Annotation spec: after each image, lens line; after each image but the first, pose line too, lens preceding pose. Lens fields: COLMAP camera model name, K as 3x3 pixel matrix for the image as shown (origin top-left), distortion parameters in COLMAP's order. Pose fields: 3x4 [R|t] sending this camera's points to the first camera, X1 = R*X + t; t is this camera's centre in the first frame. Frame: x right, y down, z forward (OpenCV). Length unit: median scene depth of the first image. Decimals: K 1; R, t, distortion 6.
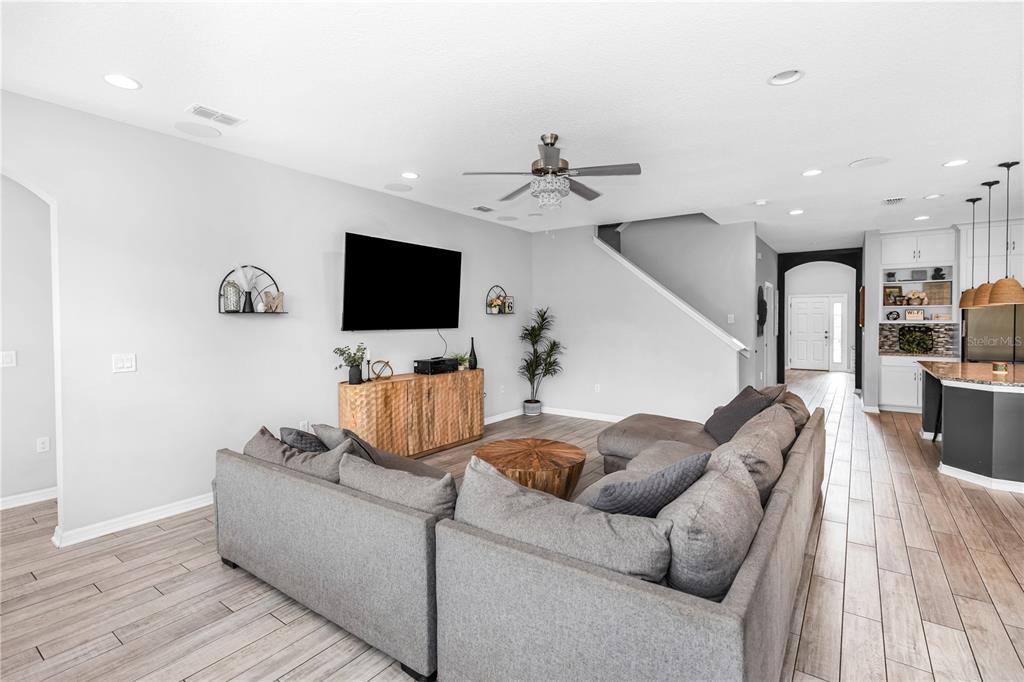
lens RADIAL K [[504.8, 0, 450.8], [0, 504.8, 331.8], [0, 0, 1]] dist [0.000719, 0.000014]
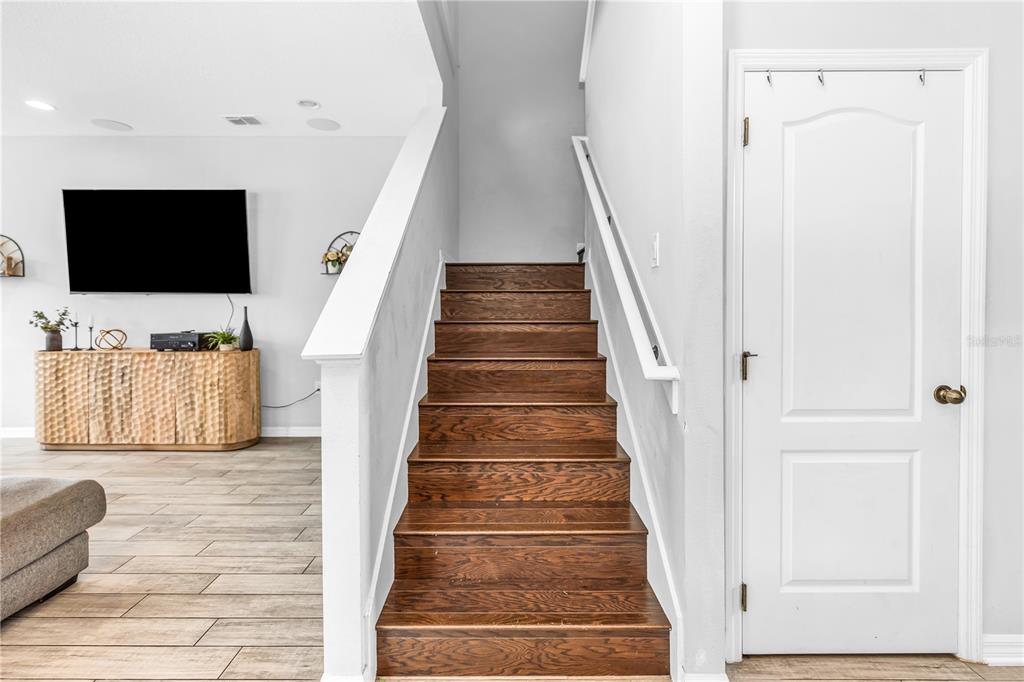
lens RADIAL K [[467.7, 0, 497.4], [0, 467.7, 306.0], [0, 0, 1]] dist [0.001433, 0.000187]
pose [[0.621340, 0.015498, -0.783388, 0.909990], [-0.021247, 0.999770, 0.002927, 0.000465], [0.783253, 0.014826, 0.621526, 1.010507]]
